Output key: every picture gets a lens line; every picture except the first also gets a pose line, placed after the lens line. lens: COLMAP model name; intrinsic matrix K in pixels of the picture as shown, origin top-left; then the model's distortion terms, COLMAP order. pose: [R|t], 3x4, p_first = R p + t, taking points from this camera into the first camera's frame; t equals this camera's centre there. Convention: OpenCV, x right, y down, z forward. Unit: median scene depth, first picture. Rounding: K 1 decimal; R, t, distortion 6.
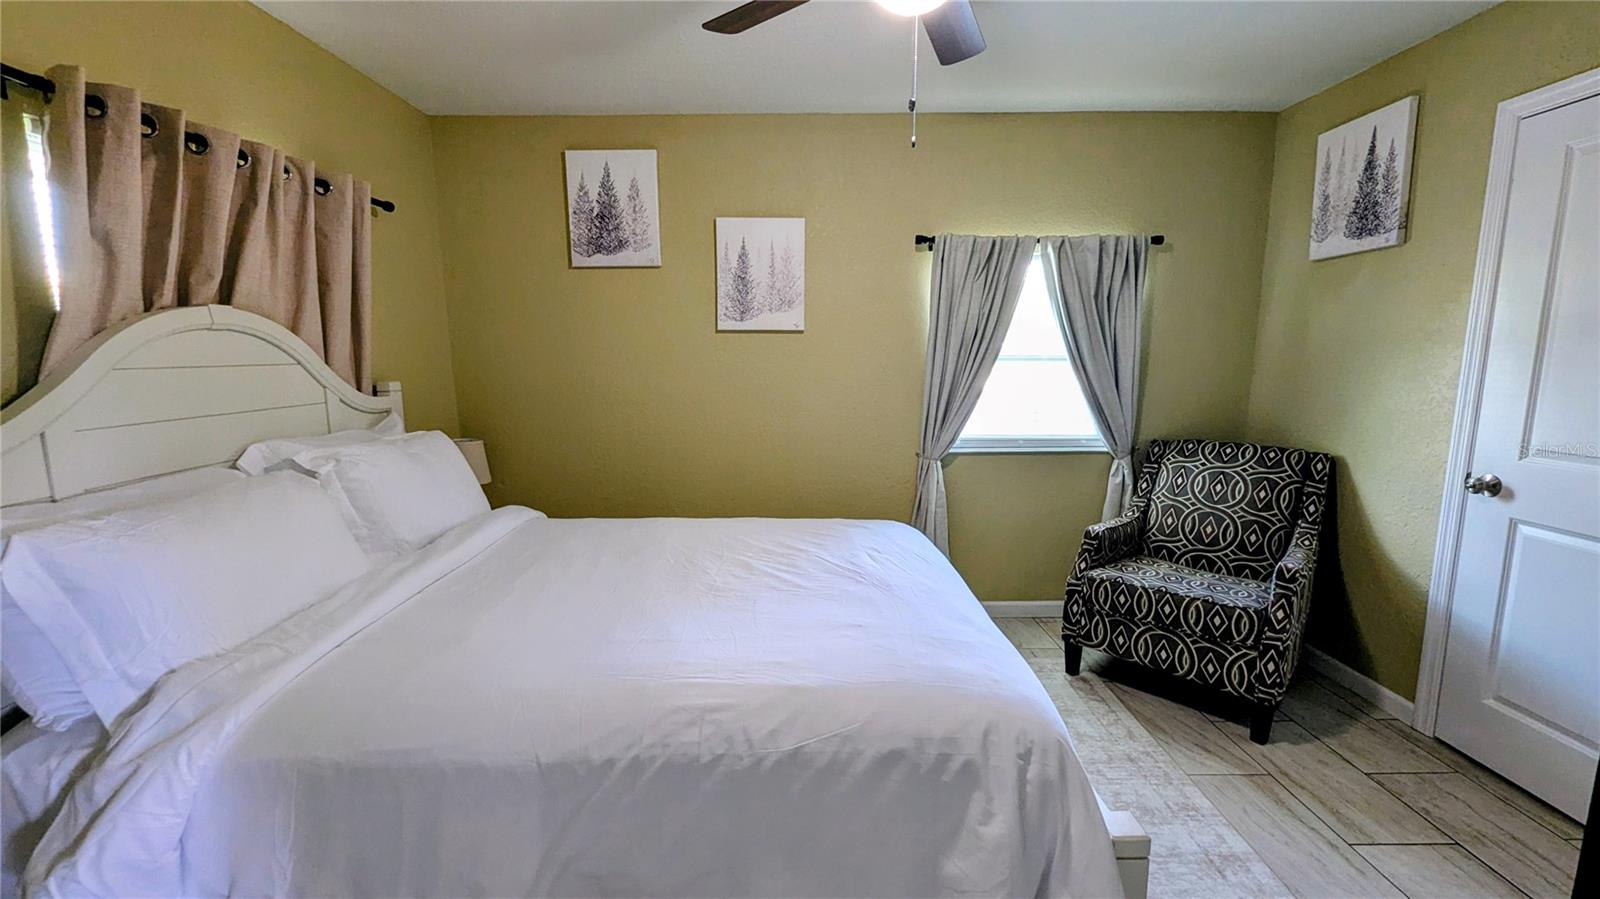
lens RADIAL K [[656.9, 0, 800.0], [0, 656.9, 449.5], [0, 0, 1]] dist [0.000801, 0.000169]
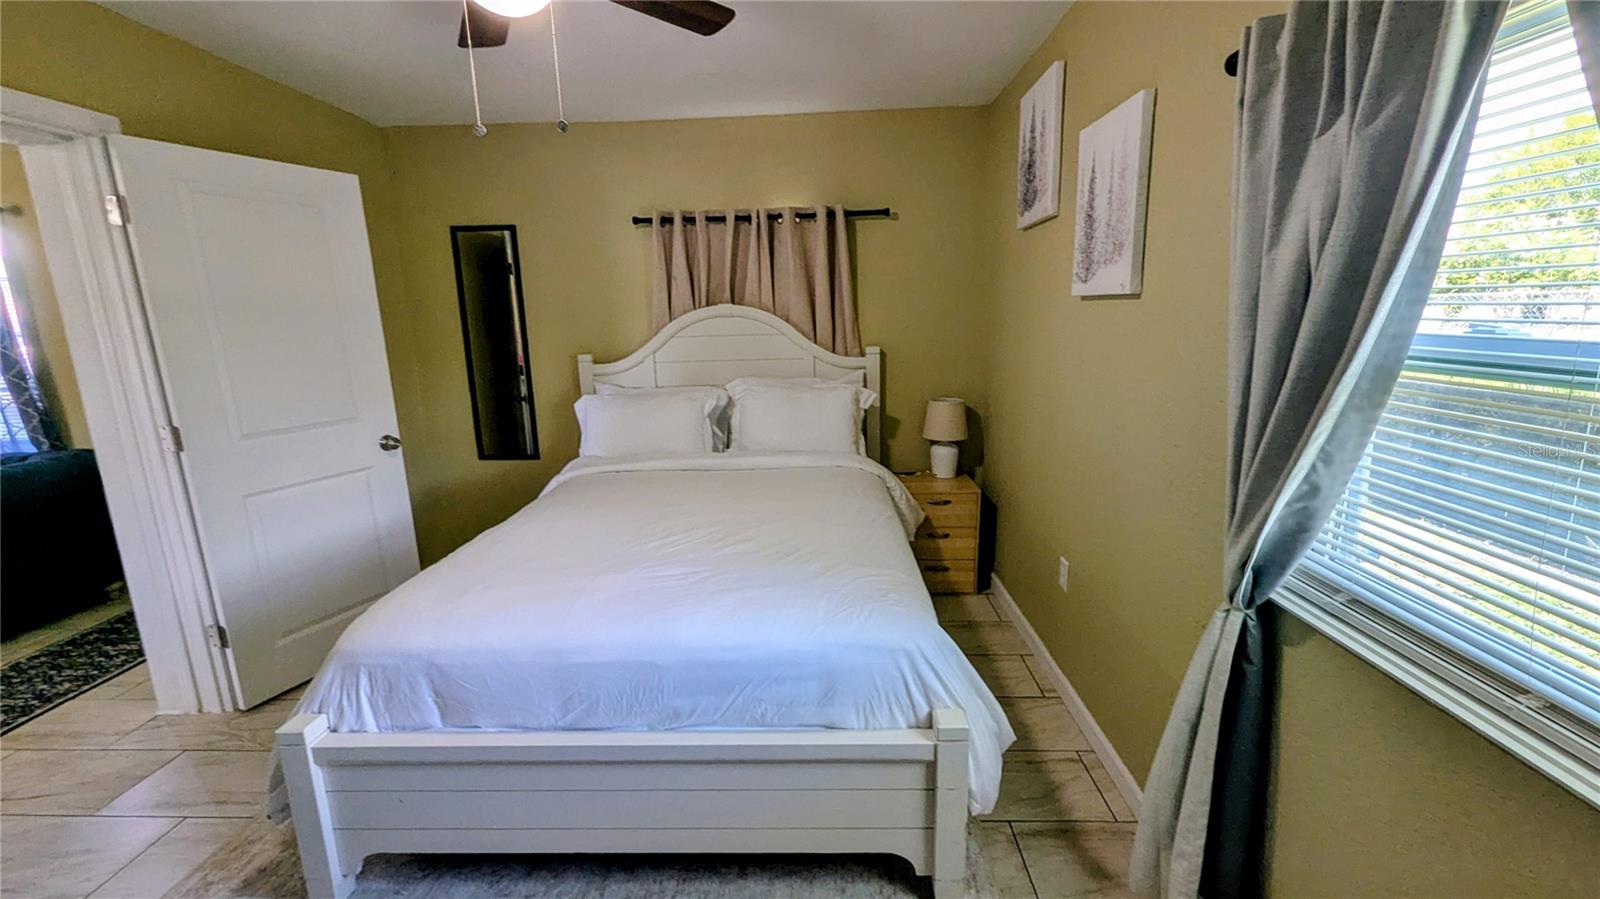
lens RADIAL K [[649.3, 0, 792.7], [0, 649.3, 457.1], [0, 0, 1]] dist [0.000775, 0.000289]
pose [[-0.049675, 0.217064, -0.974893, 0.678676], [-0.123559, 0.967264, 0.221661, -0.147982], [0.991093, 0.131467, -0.021228, 0.824151]]
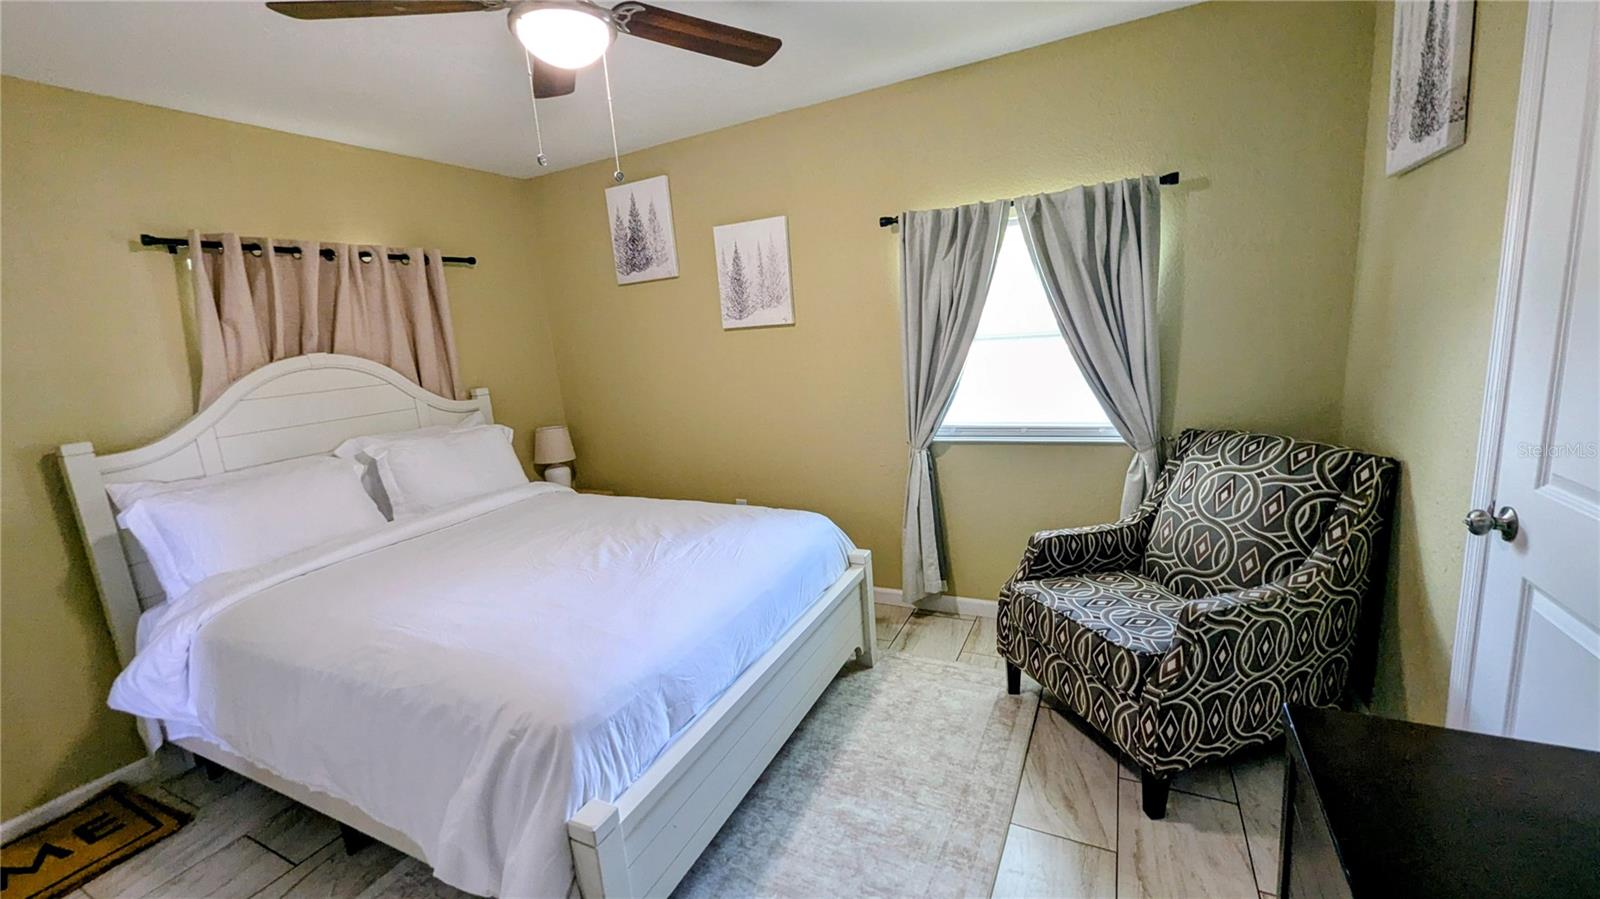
lens RADIAL K [[639.1, 0, 800.0], [0, 639.1, 449.5], [0, 0, 1]] dist [-0.000118, -0.000443]
pose [[0.886468, 0.020772, -0.462323, 0.550139], [0.006435, 0.998342, 0.057194, -0.043546], [0.462745, -0.053675, 0.884865, 0.103886]]
